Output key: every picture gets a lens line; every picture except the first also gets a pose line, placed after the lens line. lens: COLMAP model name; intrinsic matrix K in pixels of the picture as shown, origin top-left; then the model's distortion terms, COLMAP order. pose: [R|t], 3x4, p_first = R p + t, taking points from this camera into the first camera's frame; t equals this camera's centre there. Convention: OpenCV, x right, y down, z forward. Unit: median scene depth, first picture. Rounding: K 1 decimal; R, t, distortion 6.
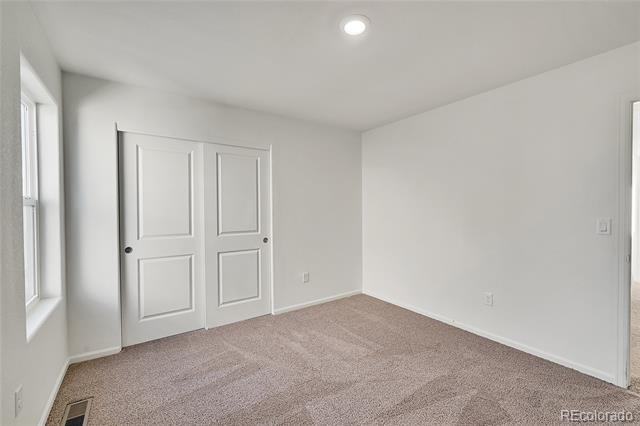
lens RADIAL K [[275.8, 0, 320.8], [0, 275.8, 211.8], [0, 0, 1]] dist [-0.001987, -0.000354]
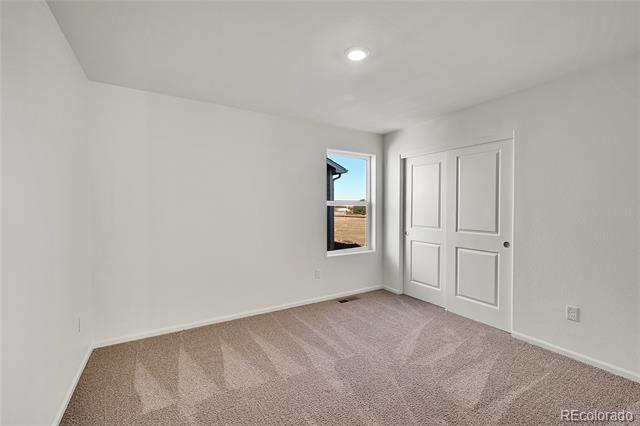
lens RADIAL K [[275.8, 0, 320.2], [0, 275.8, 211.0], [0, 0, 1]] dist [-0.001987, -0.000354]
pose [[-0.081200, 0.020041, -0.996496, 0.764777], [-0.011436, 0.999713, 0.021038, -0.013453], [0.996632, 0.013104, -0.080947, 0.540194]]
